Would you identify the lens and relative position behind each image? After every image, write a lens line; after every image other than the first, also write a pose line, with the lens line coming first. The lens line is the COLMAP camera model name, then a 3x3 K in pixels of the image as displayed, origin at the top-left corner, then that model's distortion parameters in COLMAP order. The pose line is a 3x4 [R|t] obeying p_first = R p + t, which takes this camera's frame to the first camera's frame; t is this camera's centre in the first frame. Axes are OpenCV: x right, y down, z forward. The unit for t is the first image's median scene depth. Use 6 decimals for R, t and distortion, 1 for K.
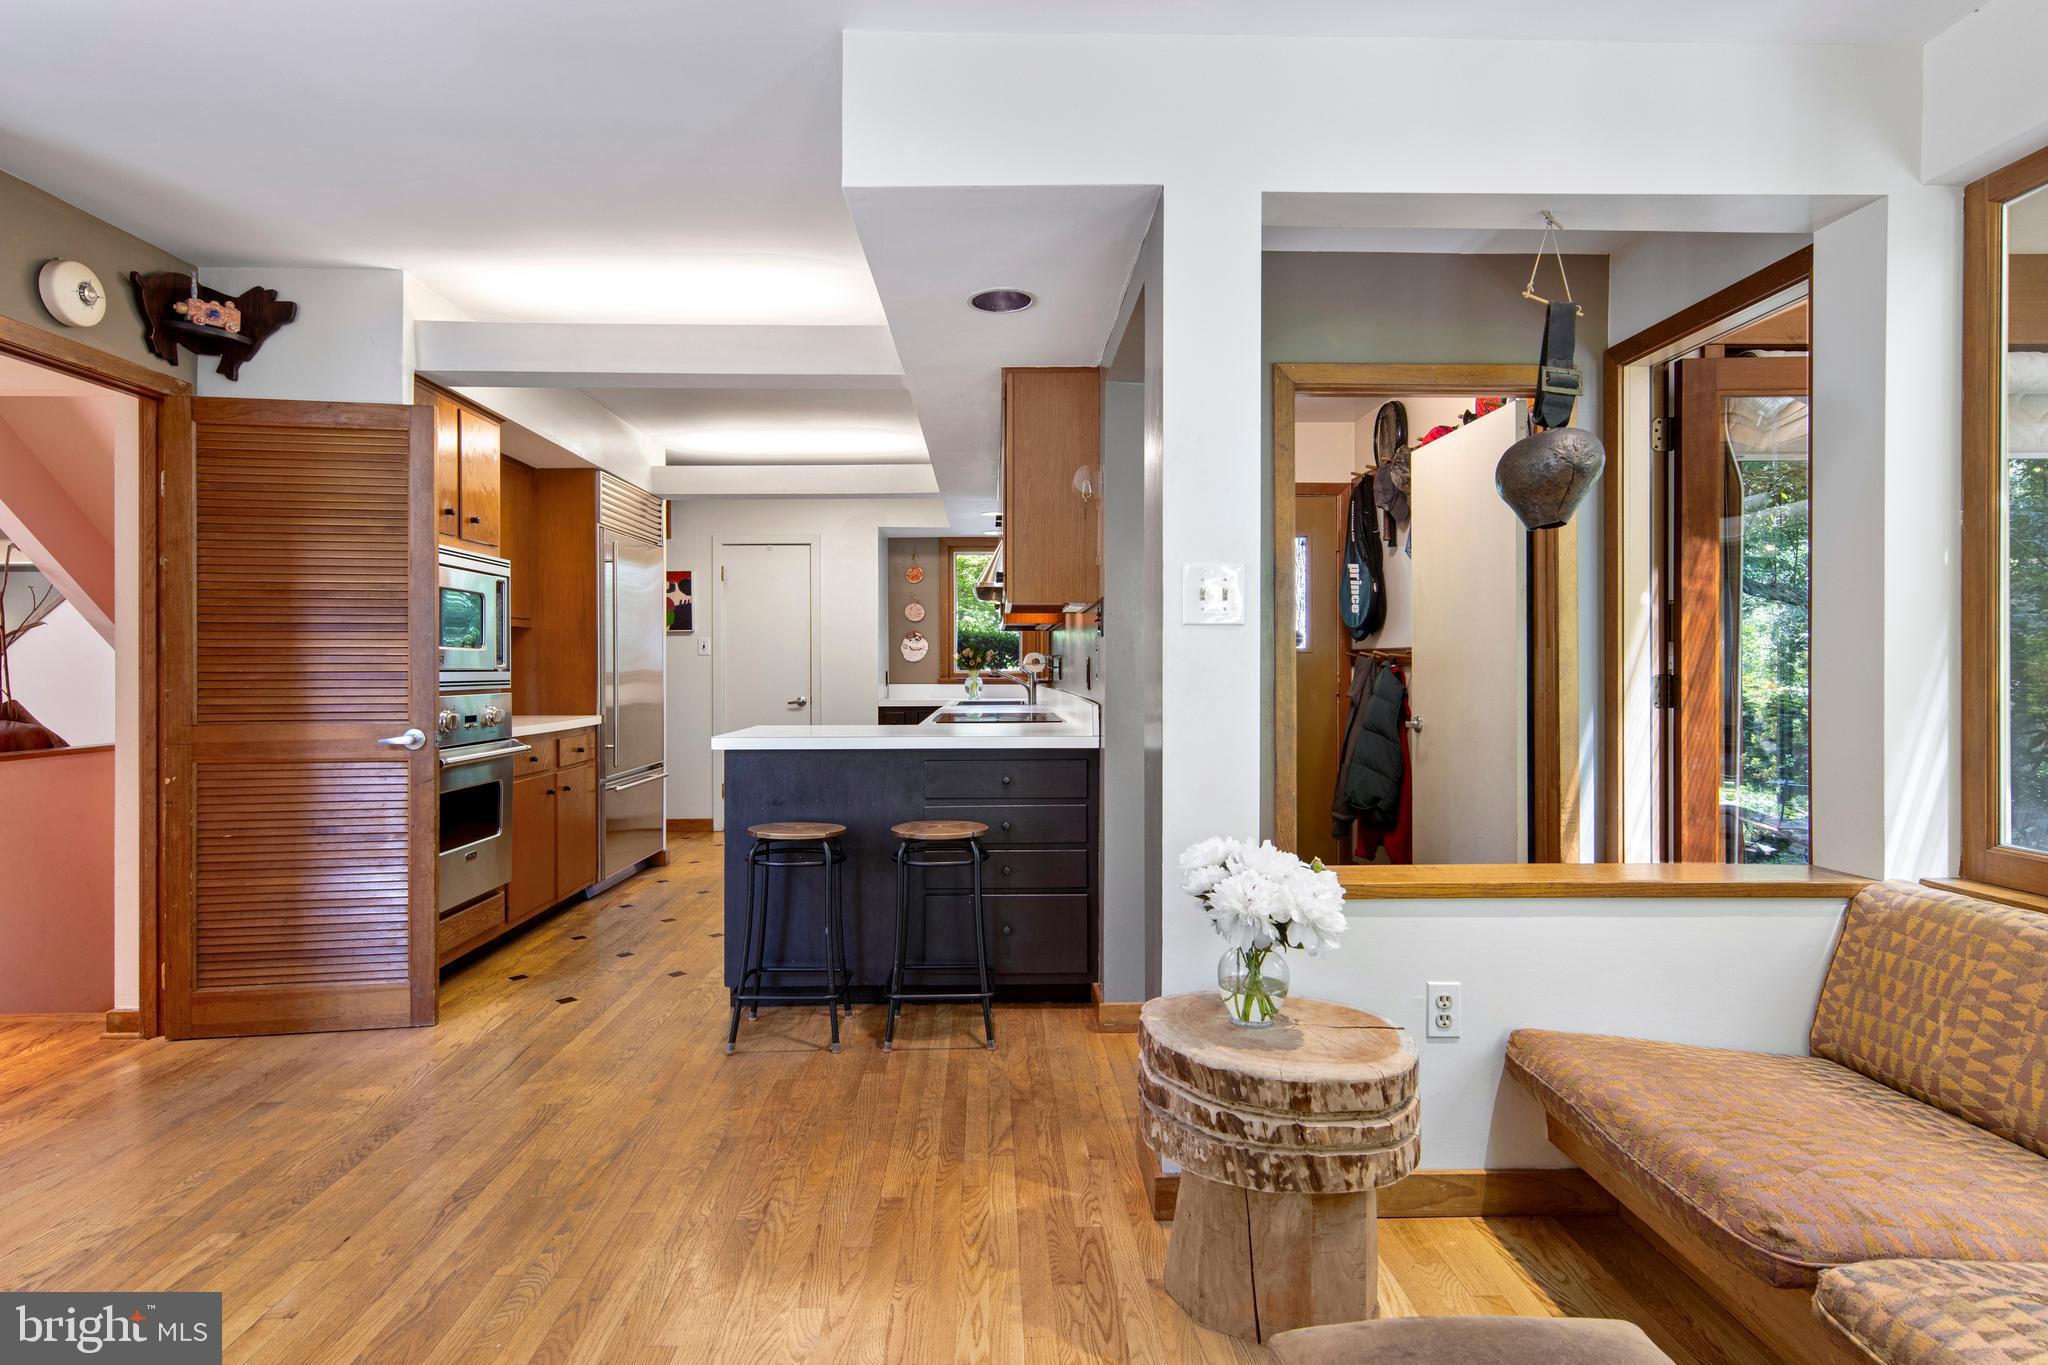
lens RADIAL K [[1054.7, 0, 1020.7], [0, 1054.7, 687.7], [0, 0, 1]] dist [0.015992, 0.000067]
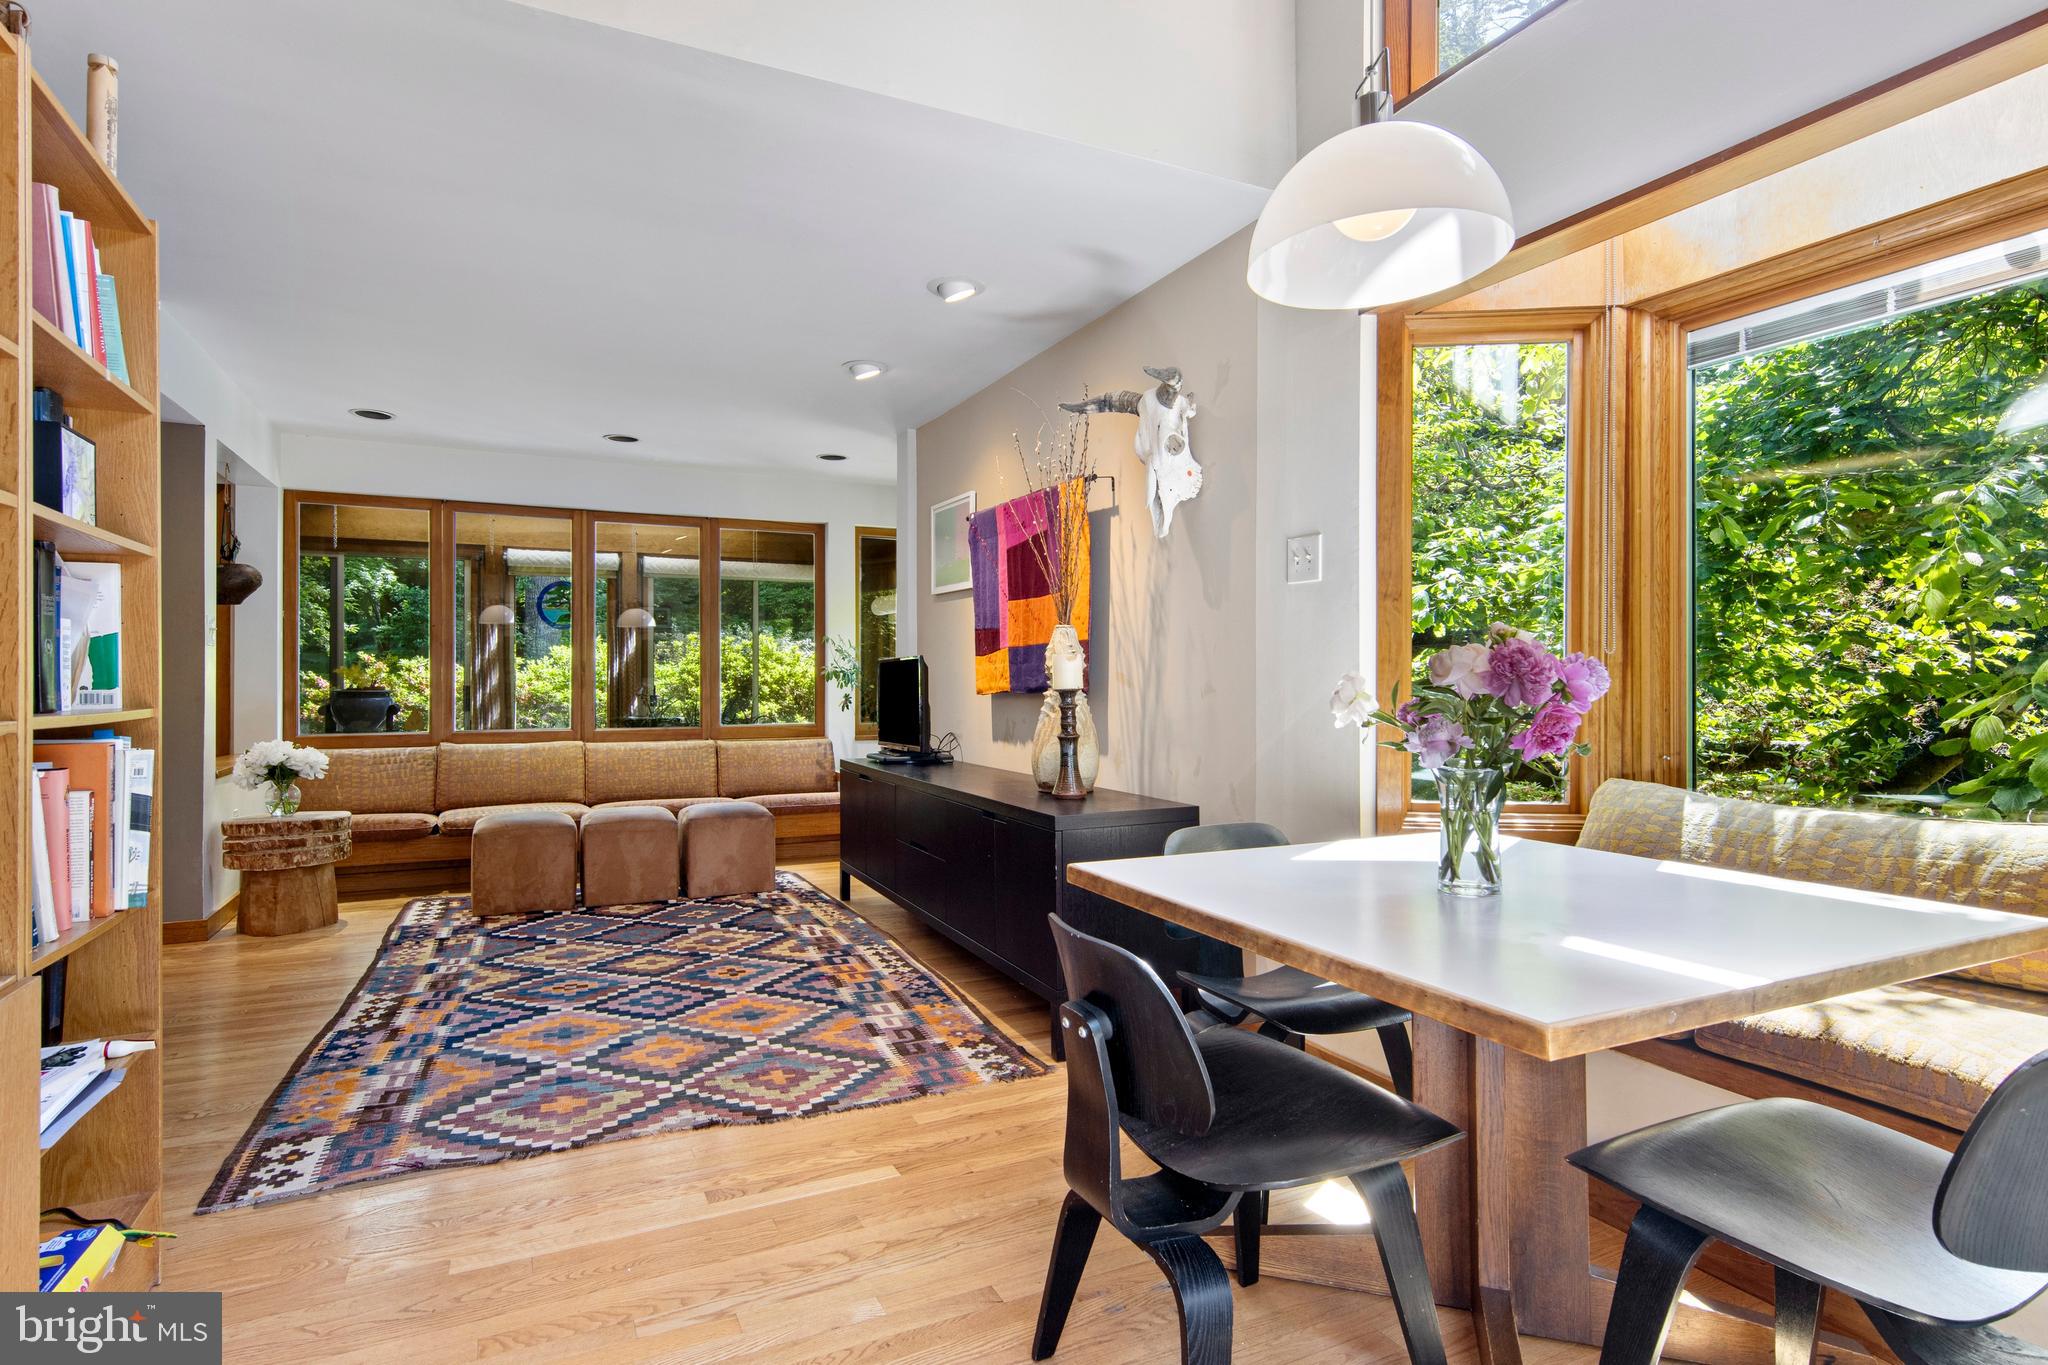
lens RADIAL K [[1054.7, 0, 1020.7], [0, 1054.7, 687.7], [0, 0, 1]] dist [0.015992, 0.000067]
pose [[-0.399855, -0.004837, 0.916566, -1.673752], [0.018174, 0.999748, 0.013204, 0.018626], [-0.916398, 0.021938, -0.399666, 0.280870]]
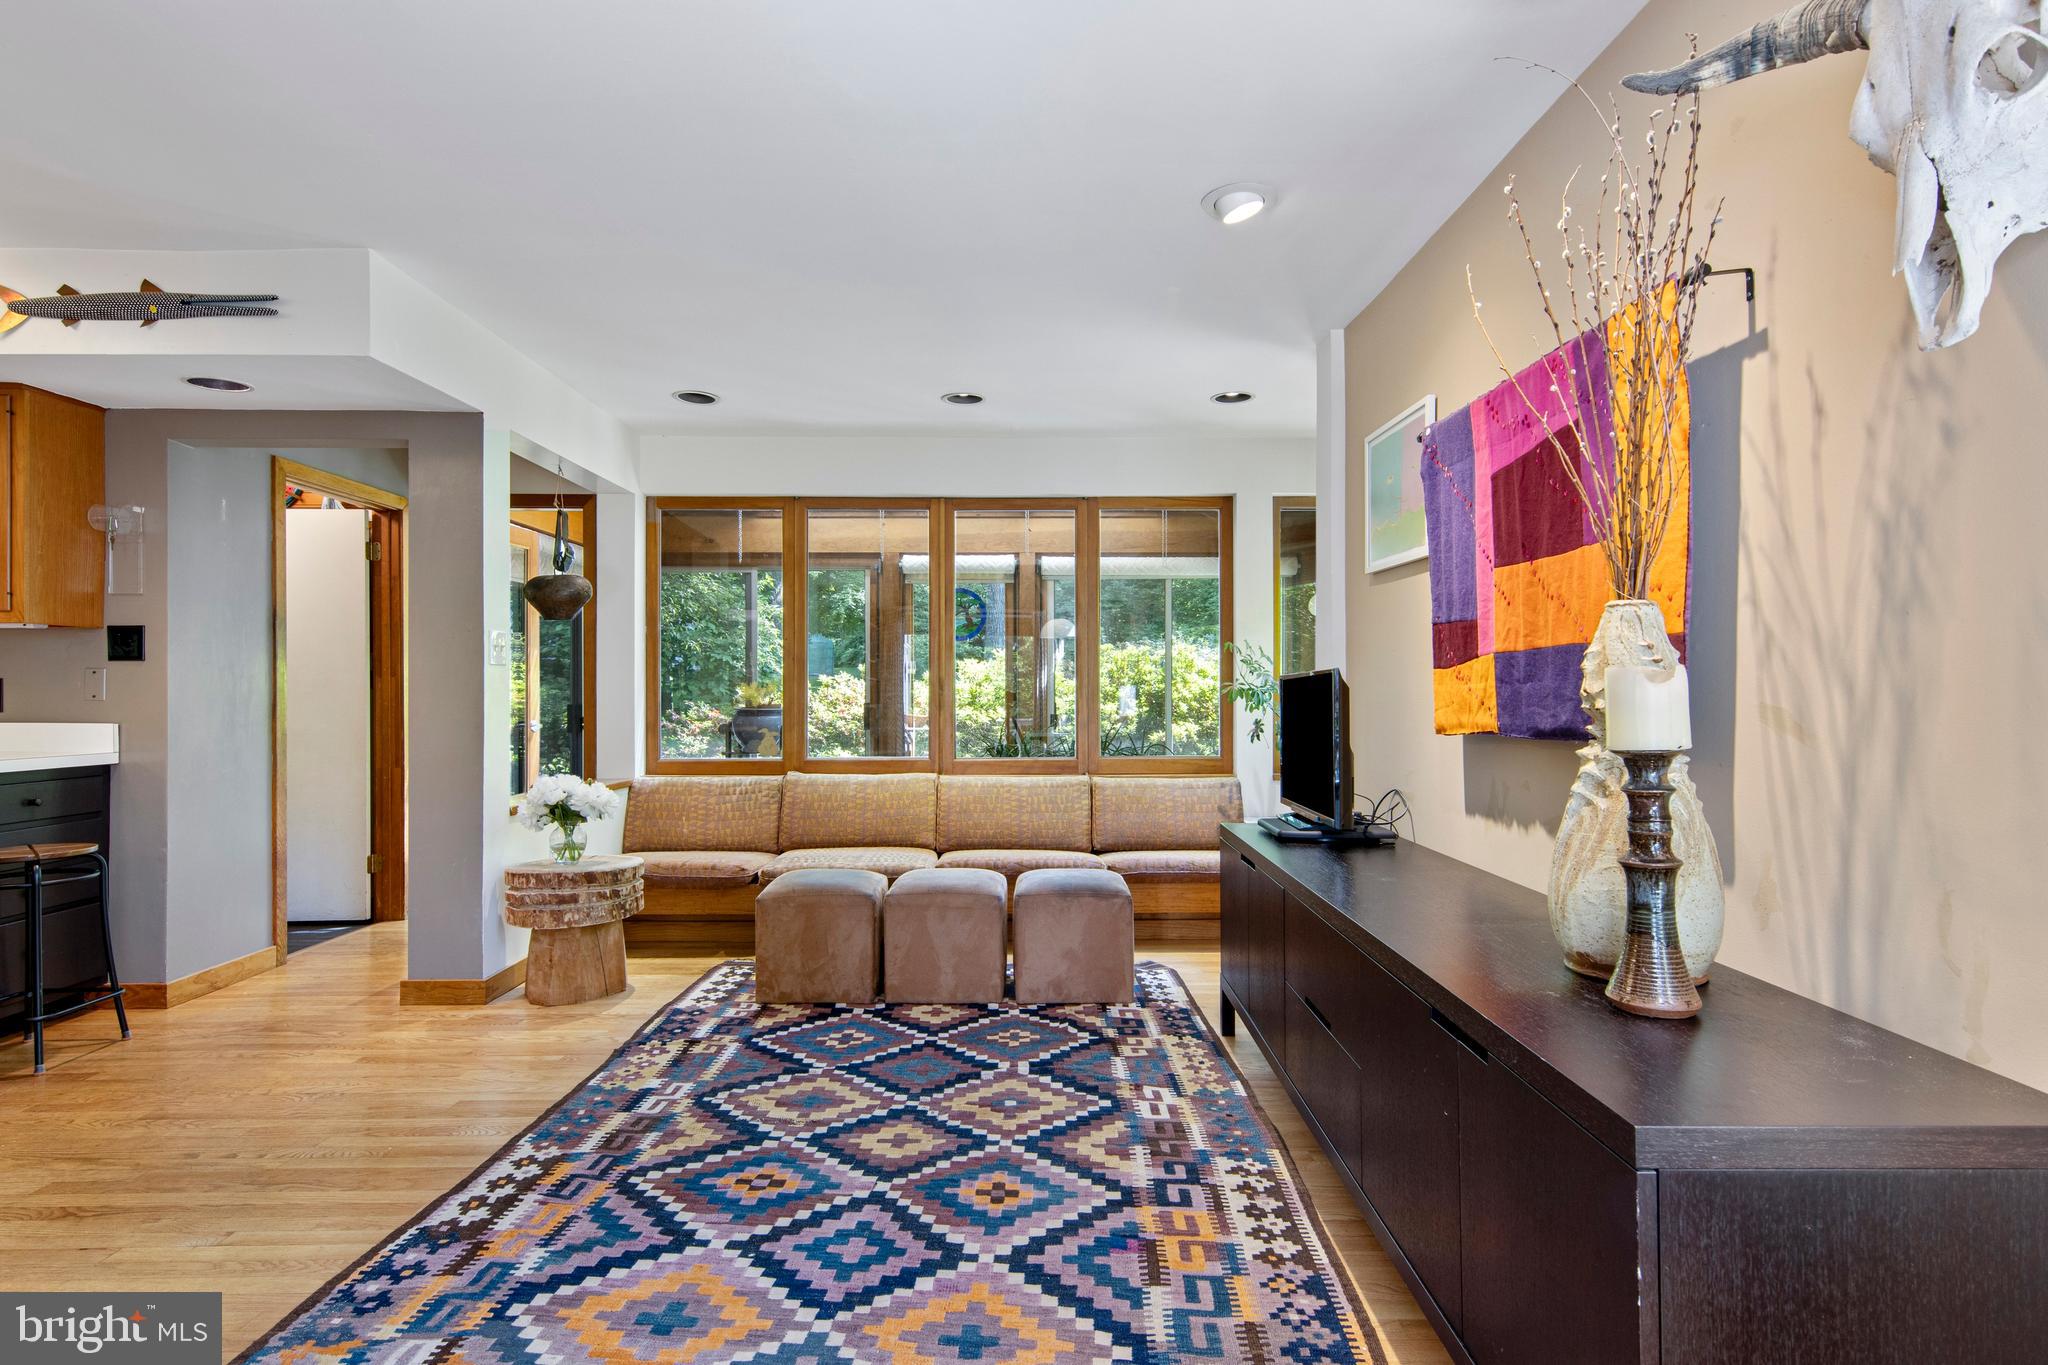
lens RADIAL K [[1054.7, 0, 1020.7], [0, 1054.7, 687.7], [0, 0, 1]] dist [0.015992, 0.000067]
pose [[0.025741, 0.004084, 0.999660, -1.141076], [0.019237, 0.999804, -0.004580, 0.004967], [-0.999484, 0.019348, 0.025657, 0.051188]]
